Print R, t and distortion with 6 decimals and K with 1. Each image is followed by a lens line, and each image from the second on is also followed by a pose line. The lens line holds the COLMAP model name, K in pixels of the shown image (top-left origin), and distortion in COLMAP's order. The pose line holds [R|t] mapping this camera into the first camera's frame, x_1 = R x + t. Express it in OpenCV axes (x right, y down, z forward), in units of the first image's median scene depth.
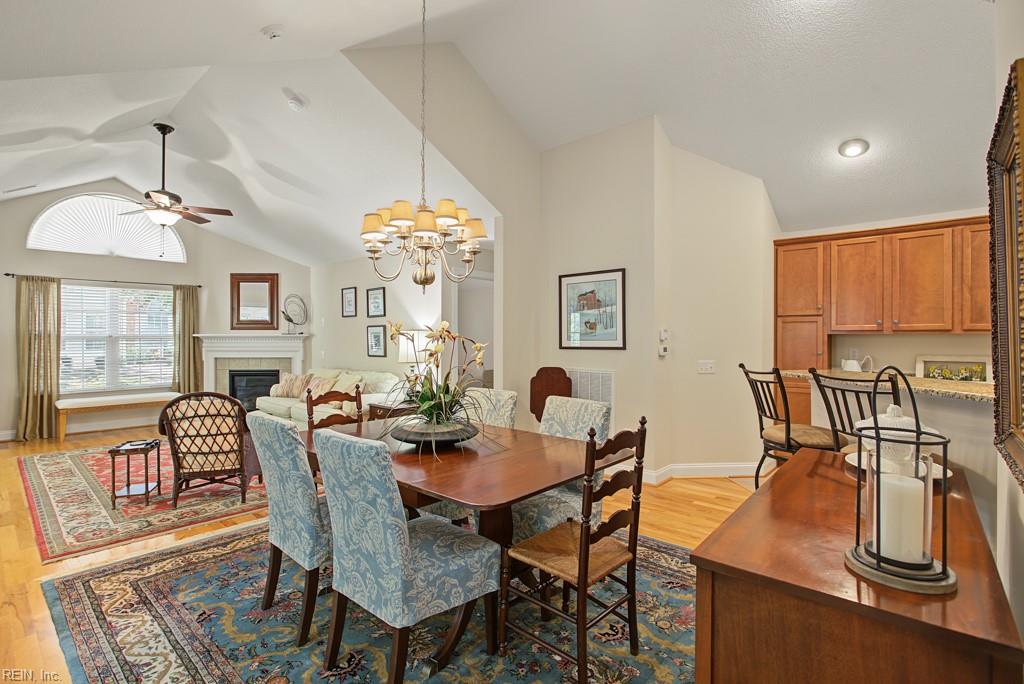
lens RADIAL K [[490.3, 0, 516.6], [0, 490.3, 343.6], [0, 0, 1]] dist [-0.006996, 0.001955]
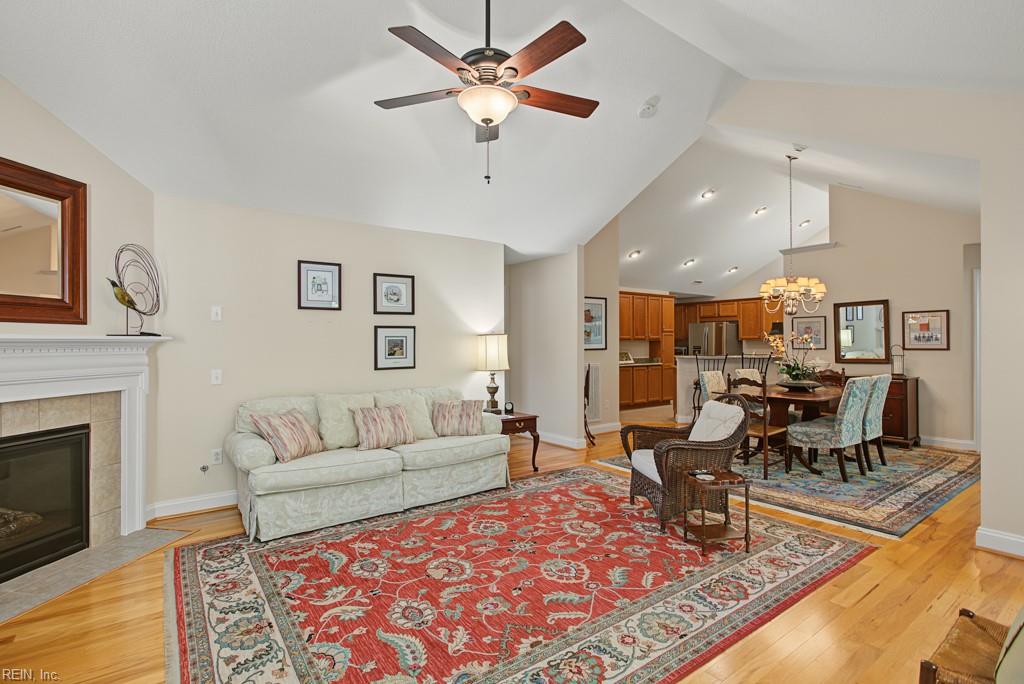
lens RADIAL K [[490.3, 0, 507.5], [0, 490.3, 342.1], [0, 0, 1]] dist [-0.006996, 0.001955]
pose [[0.203666, -0.004330, 0.979031, -1.356102], [0.007922, 0.999965, 0.002774, -0.018839], [-0.979008, 0.007191, 0.203693, 0.967863]]
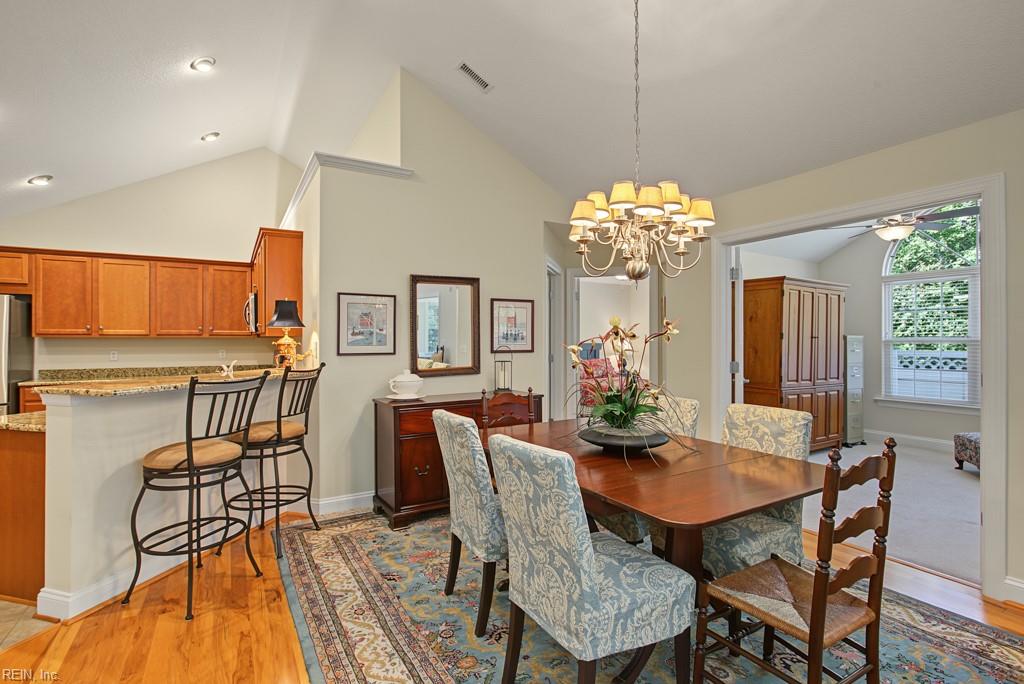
lens RADIAL K [[490.3, 0, 493.4], [0, 490.3, 337.6], [0, 0, 1]] dist [-0.006996, 0.001955]
pose [[-0.947362, -0.002364, 0.320155, -0.146396], [-0.003191, 0.999993, -0.002059, -0.012835], [-0.320147, -0.002972, -0.947363, 1.062464]]
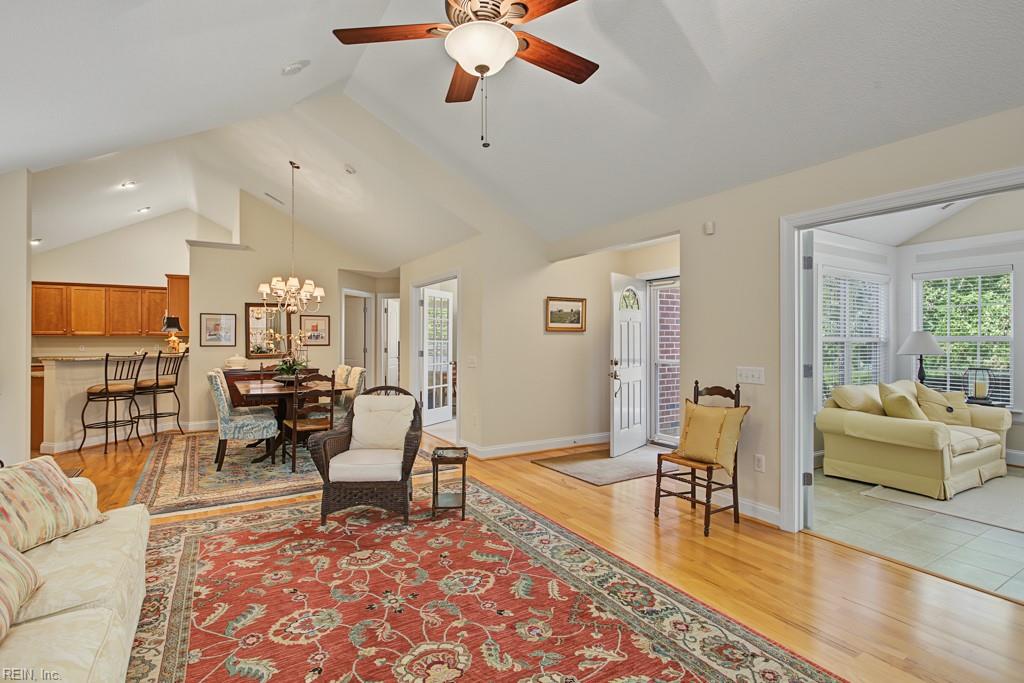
lens RADIAL K [[490.3, 0, 503.6], [0, 490.3, 339.9], [0, 0, 1]] dist [-0.006996, 0.001955]
pose [[-0.957997, -0.006232, 0.286711, -0.955460], [-0.005212, 0.999977, 0.004320, -0.016305], [-0.286732, 0.002644, -0.958007, 1.546953]]
